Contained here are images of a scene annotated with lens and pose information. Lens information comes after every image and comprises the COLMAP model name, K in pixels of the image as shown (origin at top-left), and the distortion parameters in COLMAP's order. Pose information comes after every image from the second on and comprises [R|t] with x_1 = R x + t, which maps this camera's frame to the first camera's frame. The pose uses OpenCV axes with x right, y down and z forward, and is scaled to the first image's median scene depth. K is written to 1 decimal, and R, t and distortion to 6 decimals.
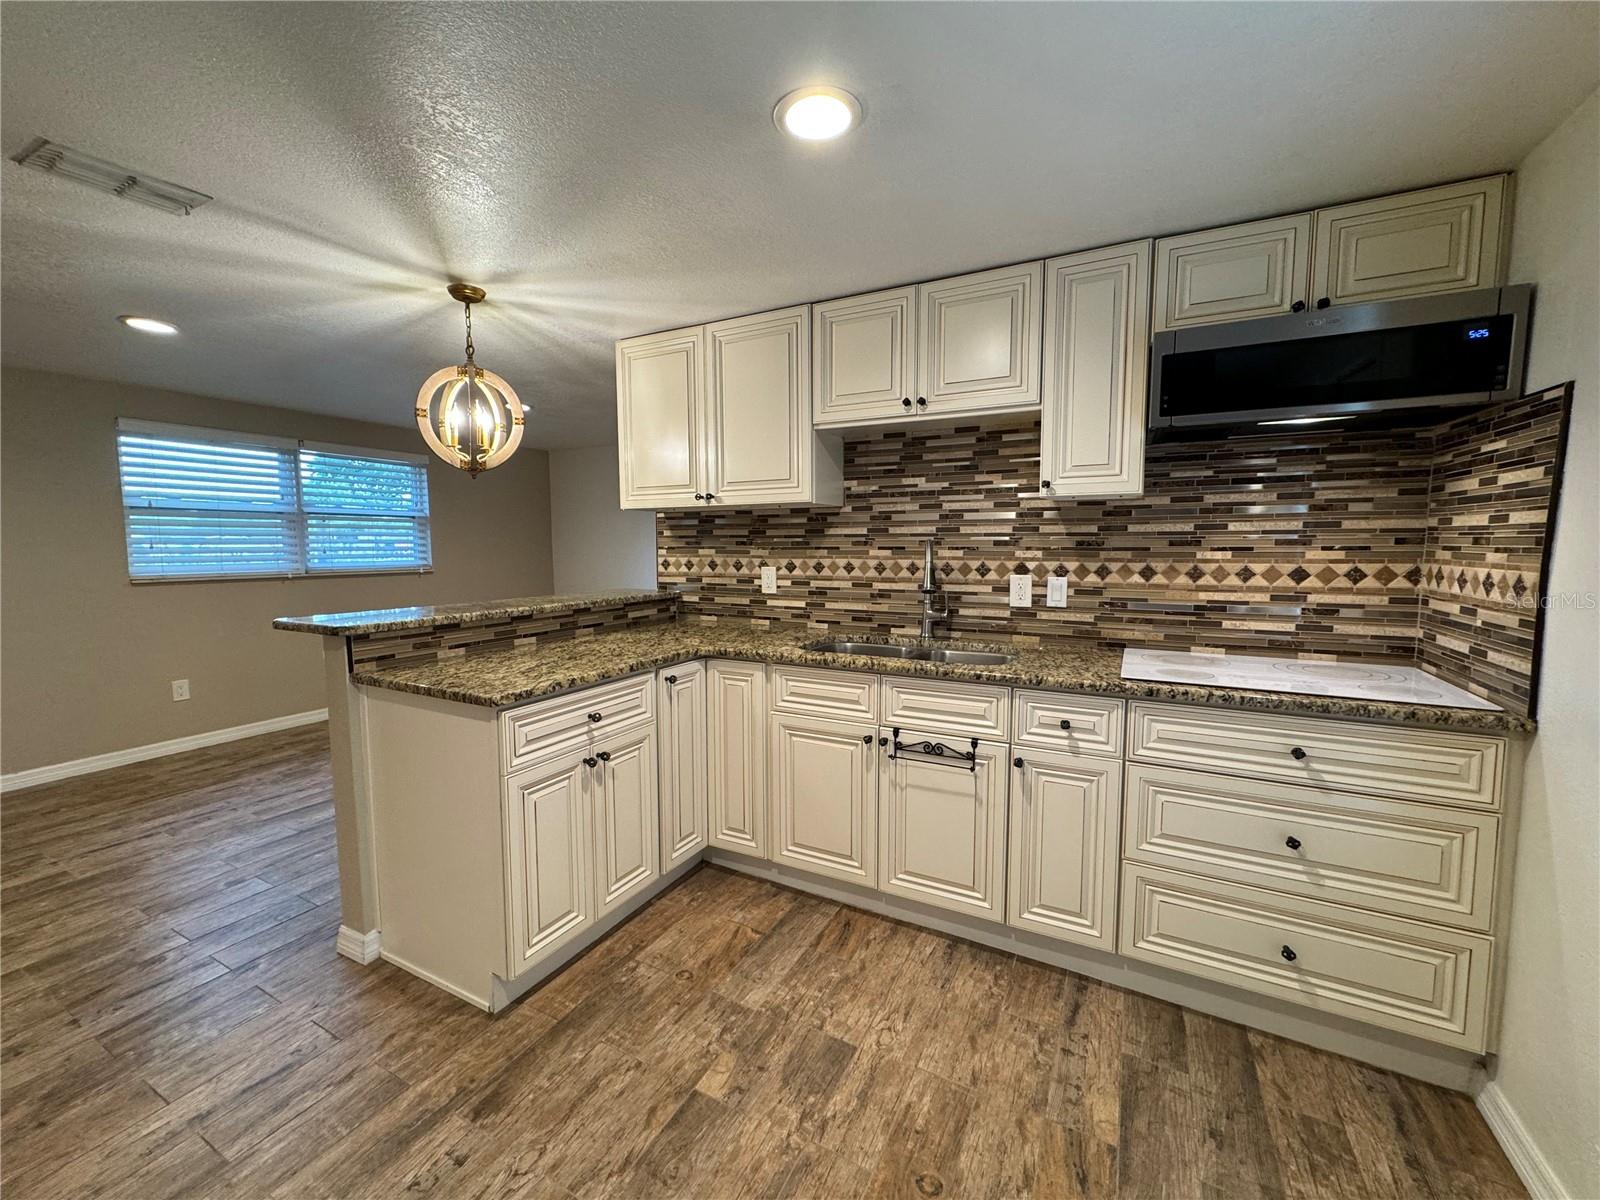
lens RADIAL K [[642.4, 0, 800.0], [0, 642.4, 600.0], [0, 0, 1]] dist [-0.001804, 0.000148]
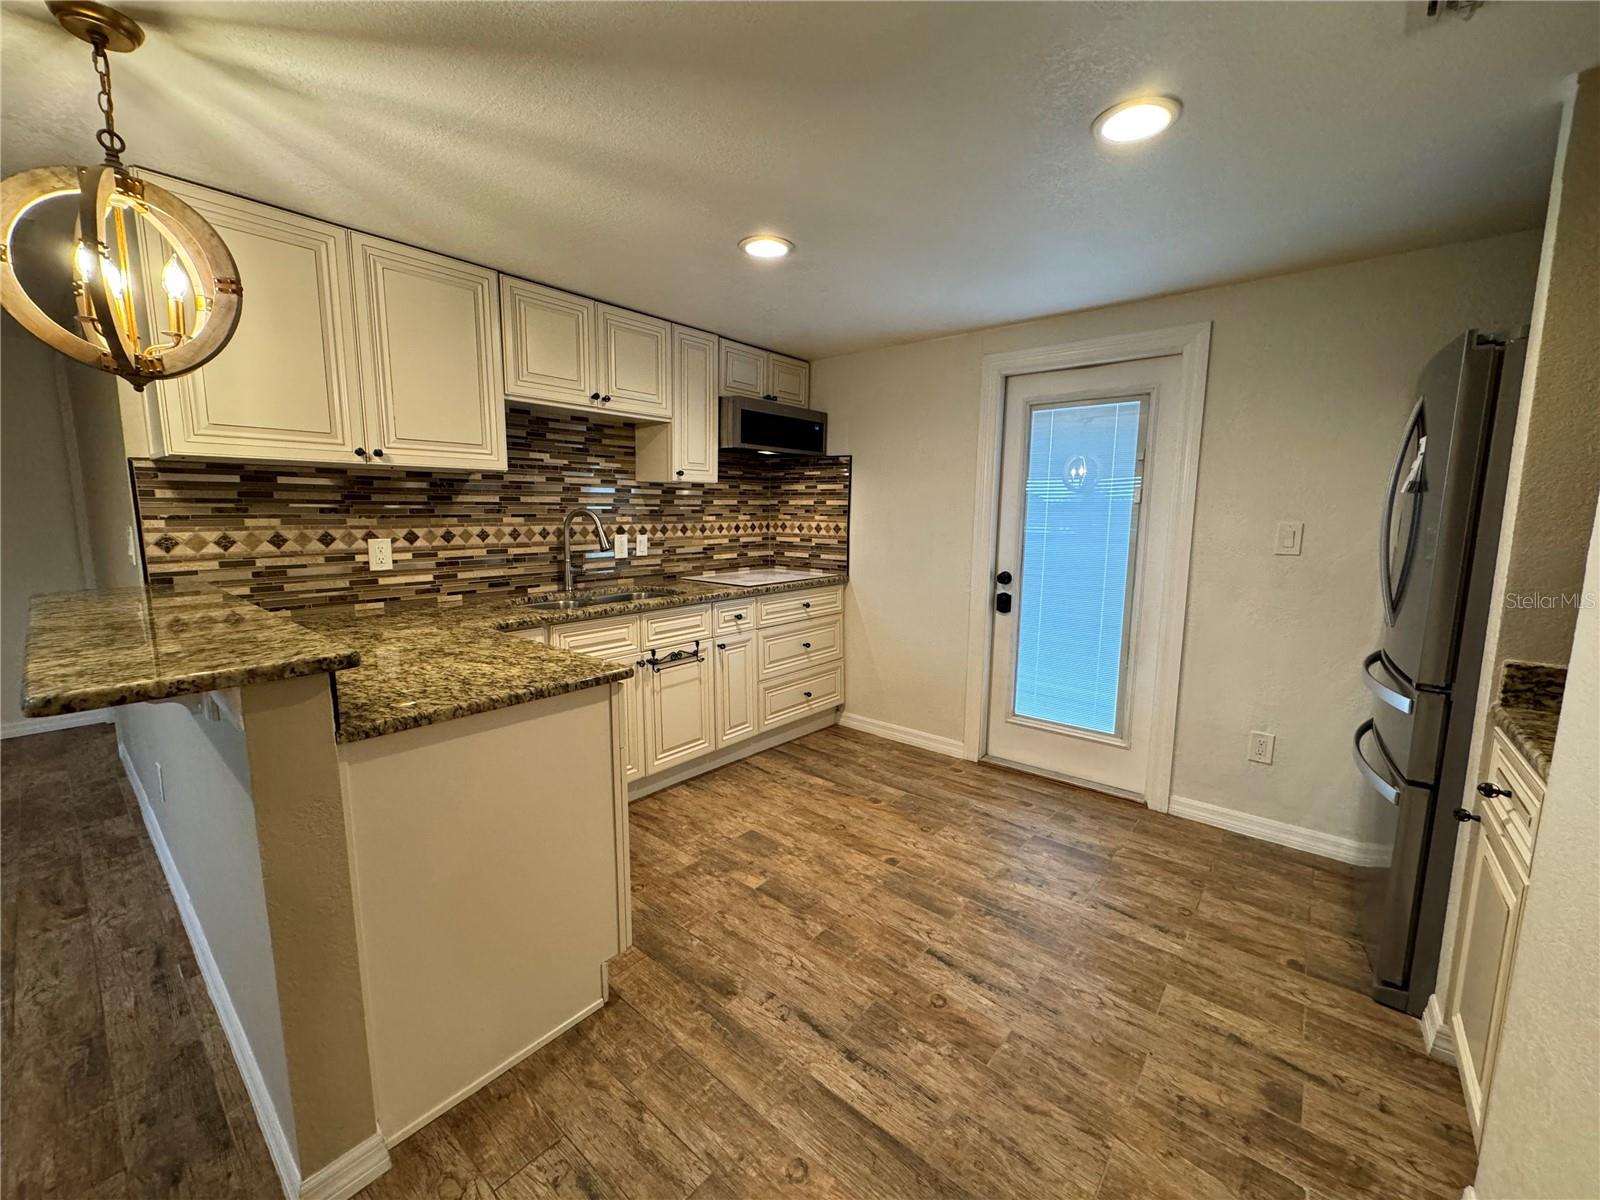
lens RADIAL K [[642.4, 0, 800.0], [0, 642.4, 600.0], [0, 0, 1]] dist [-0.001804, 0.000148]
pose [[0.205572, -0.133794, 0.969453, -0.926262], [0.080814, 0.989548, 0.119431, -0.034195], [-0.975300, 0.053793, 0.214235, 0.347619]]
